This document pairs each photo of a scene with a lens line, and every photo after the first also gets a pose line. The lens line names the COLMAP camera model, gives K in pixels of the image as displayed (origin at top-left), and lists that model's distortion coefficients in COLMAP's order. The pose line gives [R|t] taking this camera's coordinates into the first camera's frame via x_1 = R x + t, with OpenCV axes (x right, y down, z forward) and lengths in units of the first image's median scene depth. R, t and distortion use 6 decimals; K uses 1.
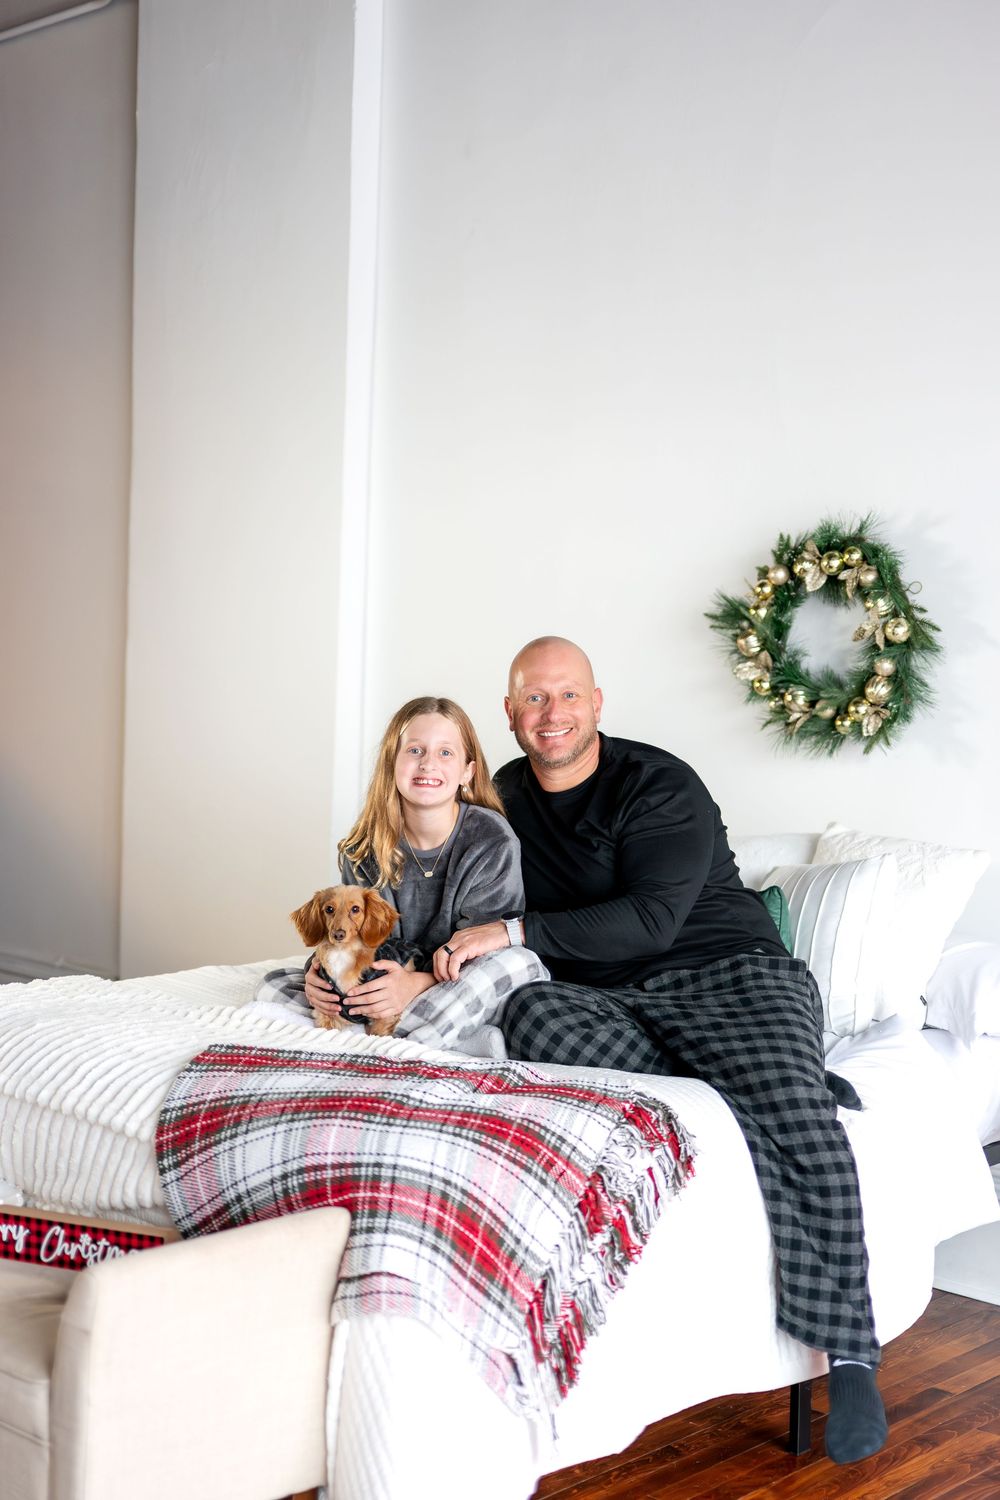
lens RADIAL K [[2133.9, 0, 501.3], [0, 2133.9, 746.9], [0, 0, 1]] dist [-0.006754, 0.028651]
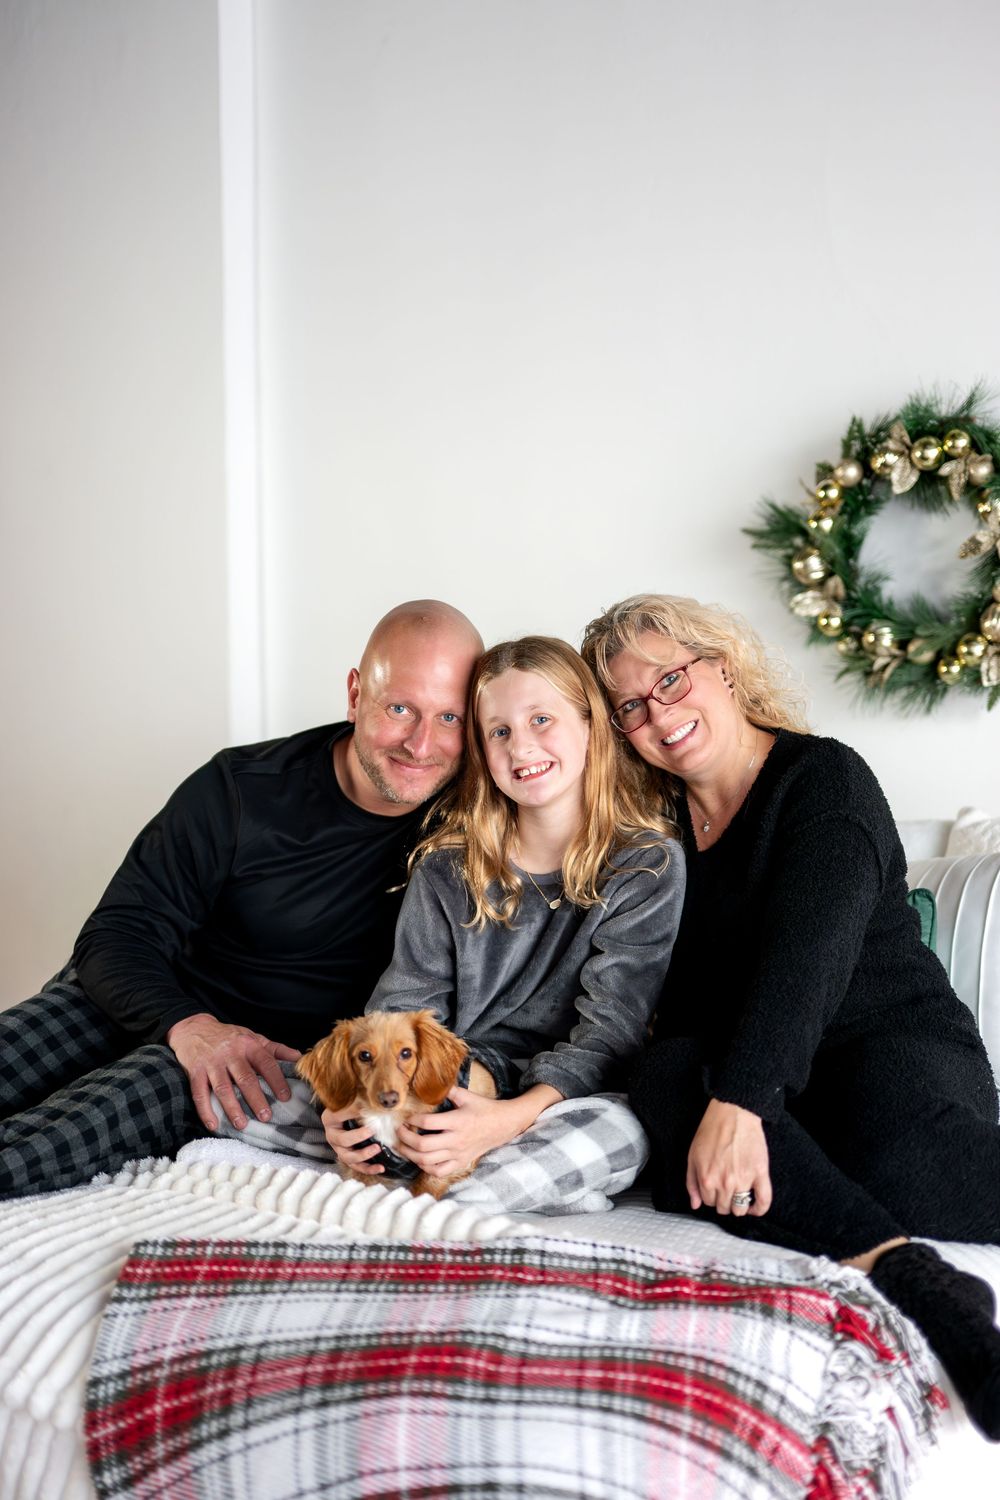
lens RADIAL K [[2096.3, 0, 524.4], [0, 2096.3, 745.2], [0, 0, 1]] dist [-0.007034, -0.012926]
pose [[0.992596, -0.050864, 0.110300, -0.069357], [0.047109, 0.998227, 0.036389, -0.018651], [-0.111955, -0.030923, 0.993232, 0.298587]]
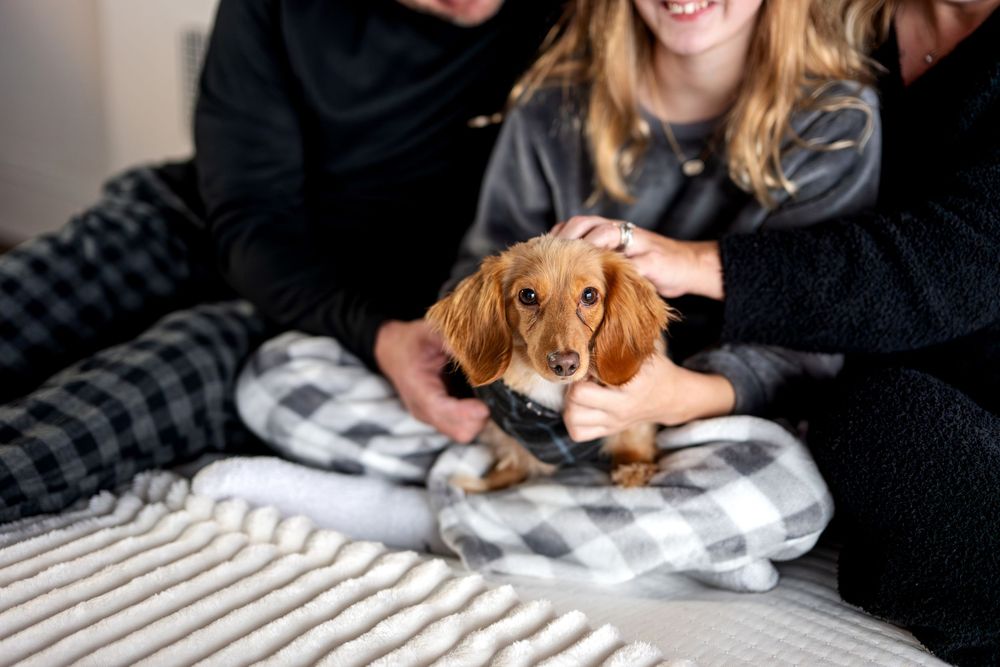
lens RADIAL K [[1444.8, 0, 501.6], [0, 1444.8, 334.6], [0, 0, 1]] dist [-0.006321, -0.044102]
pose [[0.998886, -0.027861, 0.038083, -0.054874], [0.015802, 0.957985, 0.286381, -0.003878], [-0.044461, -0.285460, 0.957359, 0.579905]]
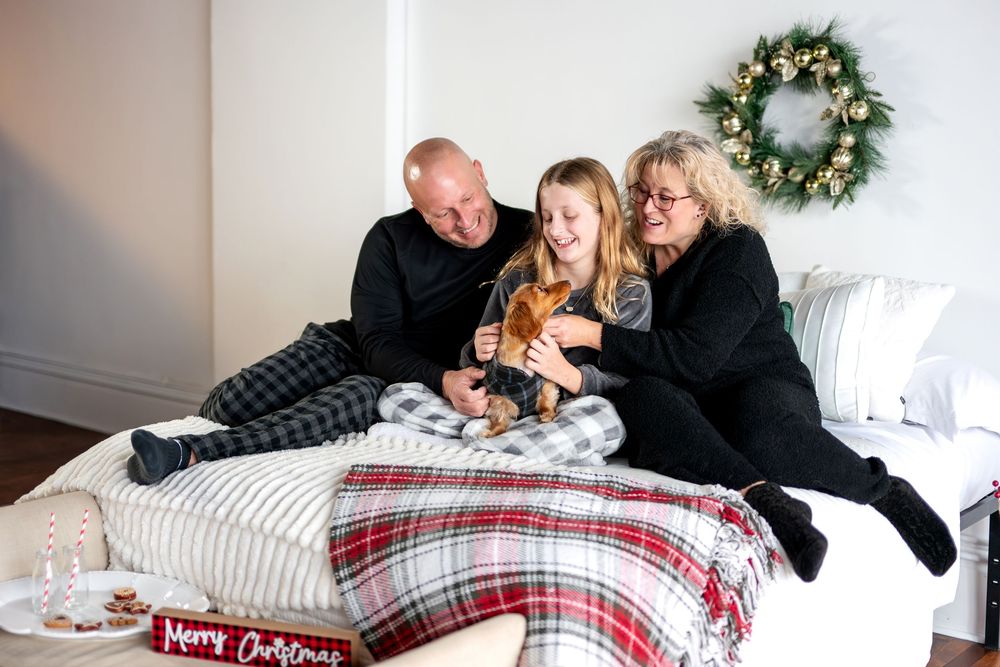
lens RADIAL K [[1424.6, 0, 501.8], [0, 1424.6, 324.3], [0, 0, 1]] dist [-0.001200, -0.022958]
pose [[0.996861, -0.025959, 0.074800, -0.090803], [0.020108, 0.996755, 0.077944, 0.001292], [-0.076581, -0.076195, 0.994148, 0.169821]]
